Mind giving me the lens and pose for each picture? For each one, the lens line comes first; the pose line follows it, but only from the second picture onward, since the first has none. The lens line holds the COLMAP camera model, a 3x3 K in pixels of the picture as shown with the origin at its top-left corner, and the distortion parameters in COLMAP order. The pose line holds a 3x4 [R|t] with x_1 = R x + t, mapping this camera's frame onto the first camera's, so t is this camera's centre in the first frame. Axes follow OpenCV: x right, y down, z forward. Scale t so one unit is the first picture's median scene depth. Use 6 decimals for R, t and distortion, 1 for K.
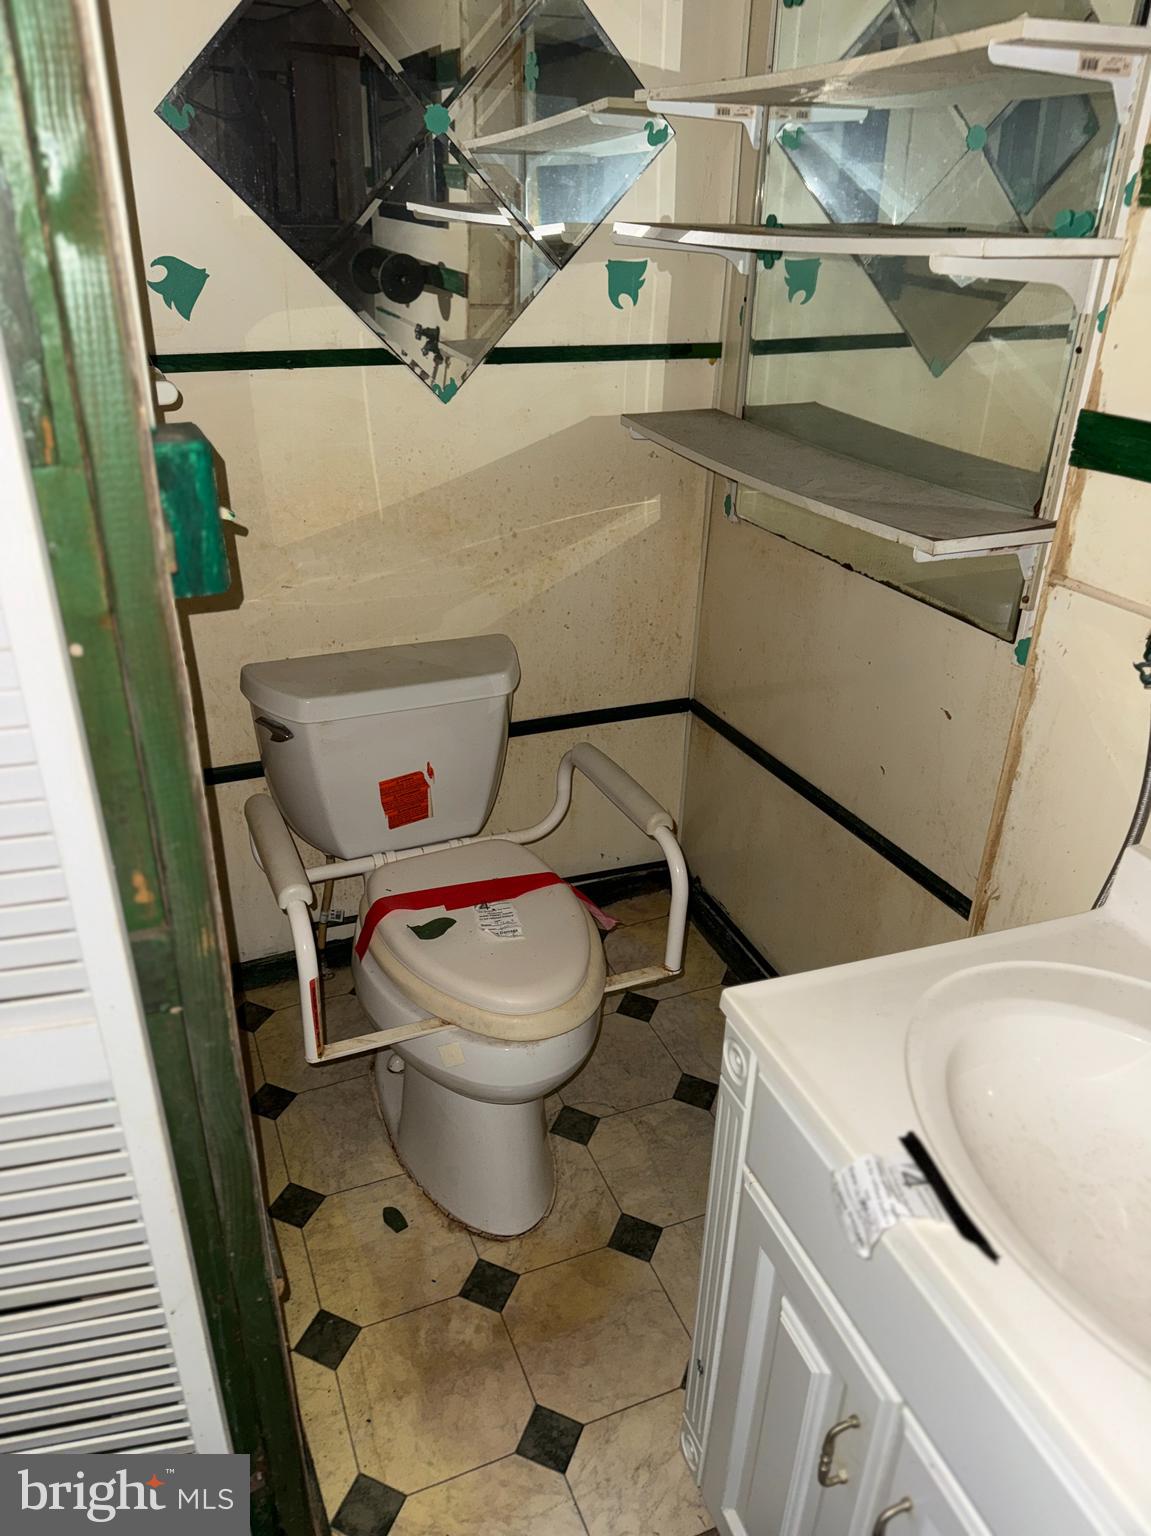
lens RADIAL K [[1059.3, 0, 575.5], [0, 1059.3, 768.0], [0, 0, 1]] dist [-0.007125, 0.033502]
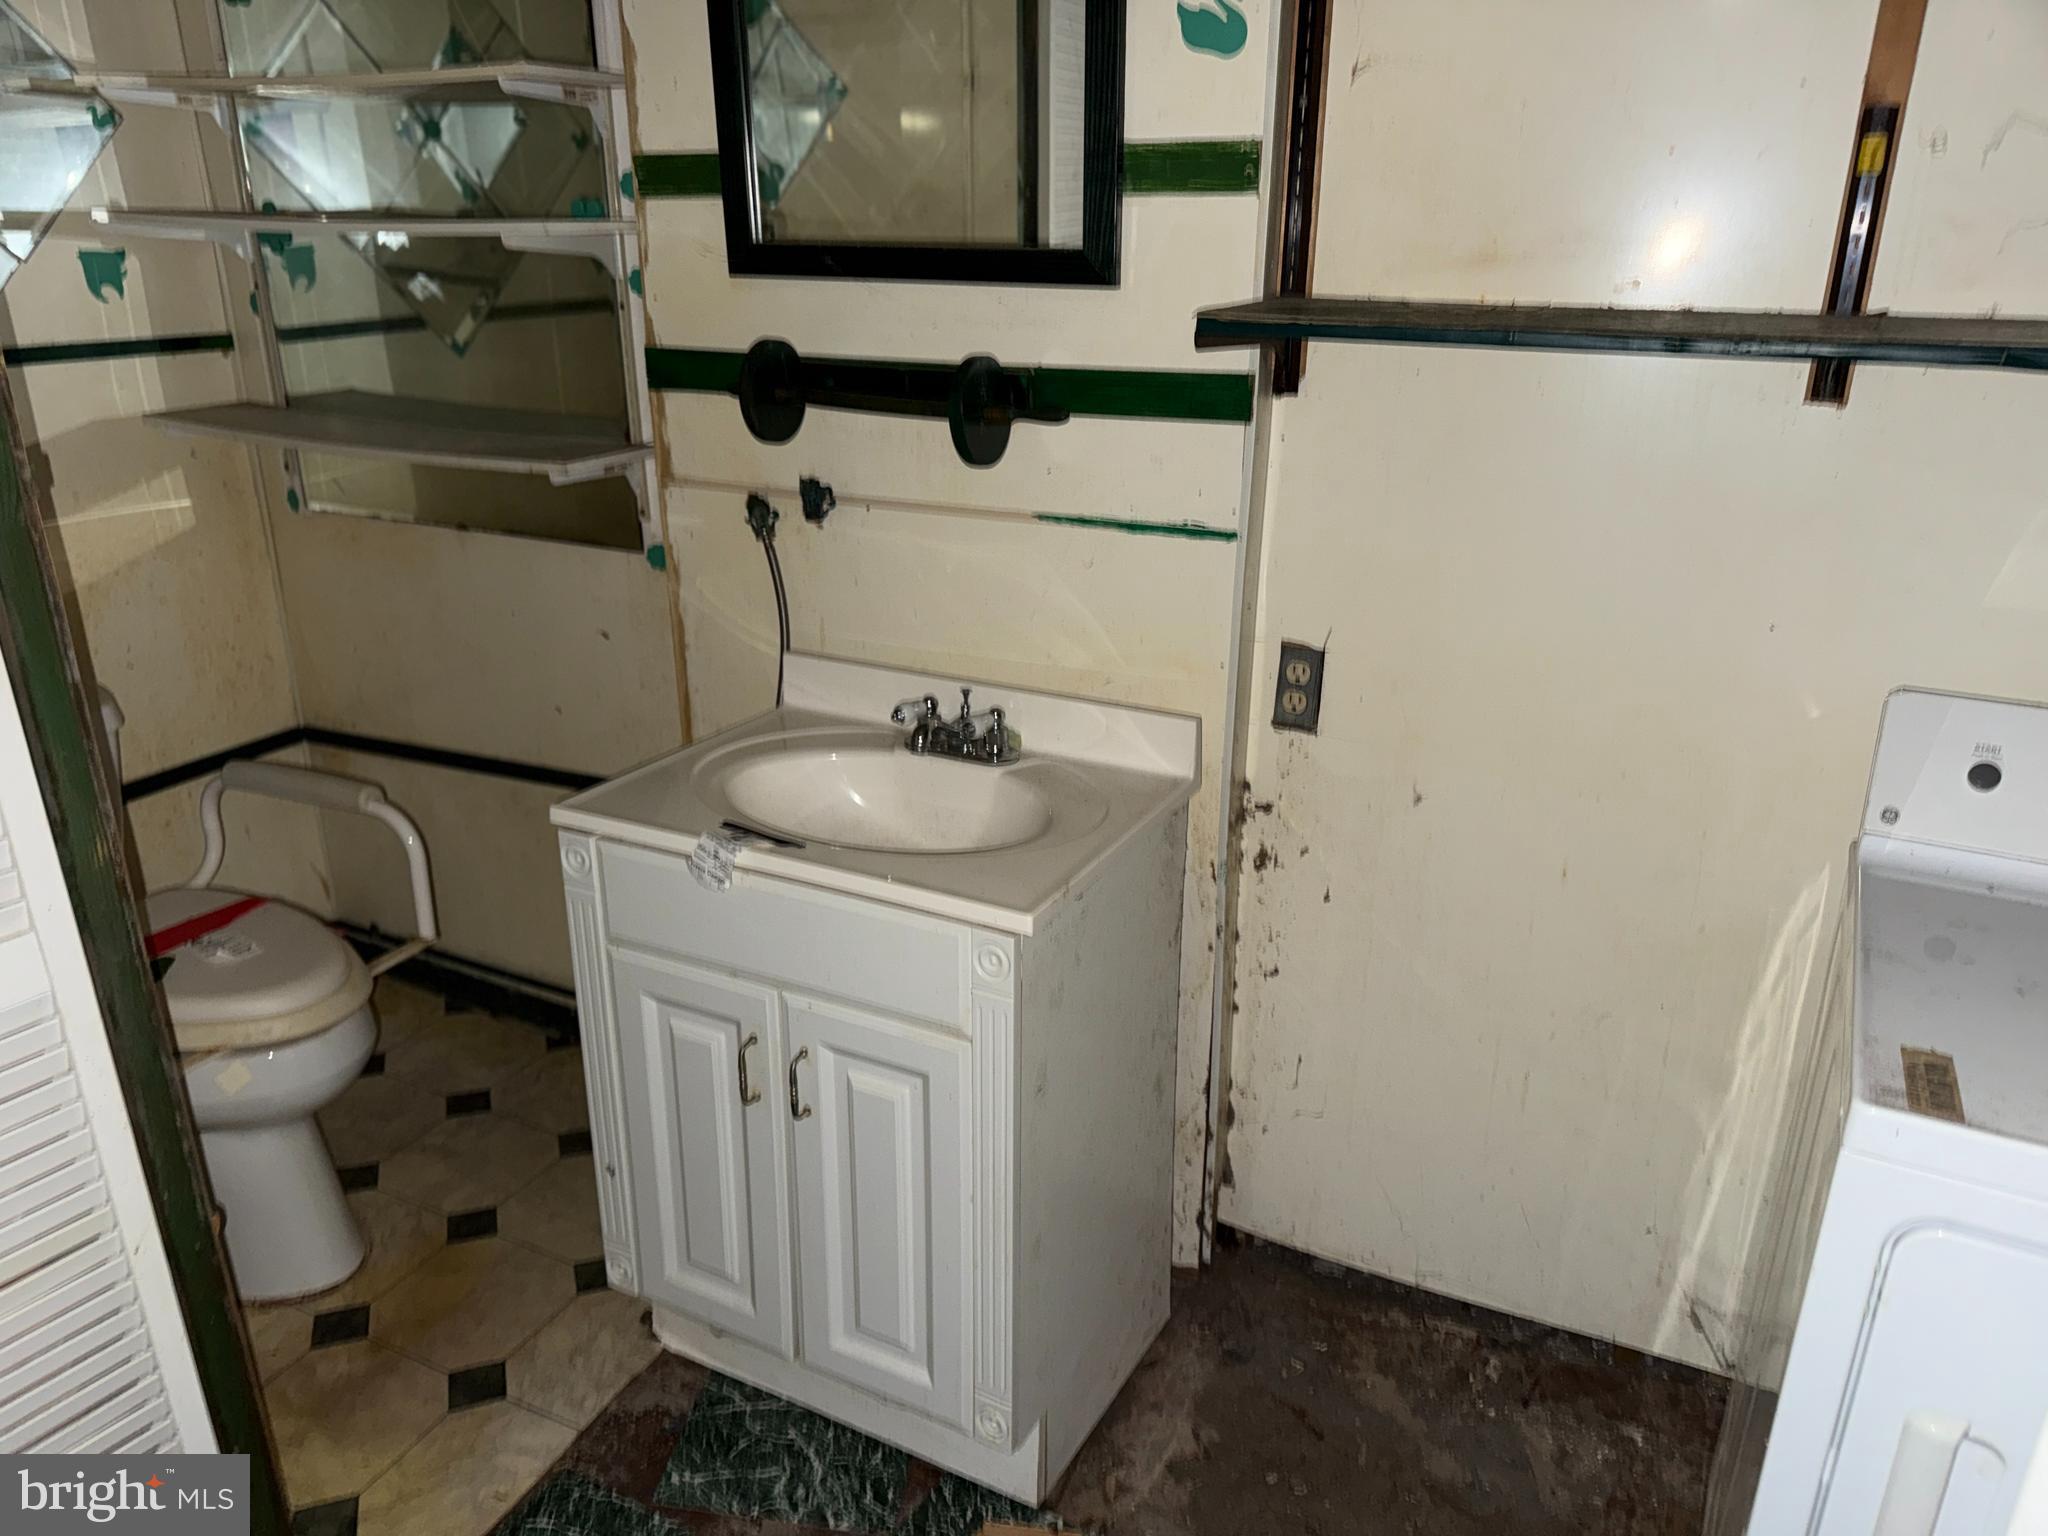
lens RADIAL K [[1428.0, 0, 1024.0], [0, 1428.0, 768.0], [0, 0, 1]] dist [0.000348, -0.027190]
pose [[0.732431, -0.246835, 0.634521, -0.329535], [0.310882, 0.950386, 0.010856, 0.217991], [-0.605720, 0.189310, 0.772829, -0.411404]]
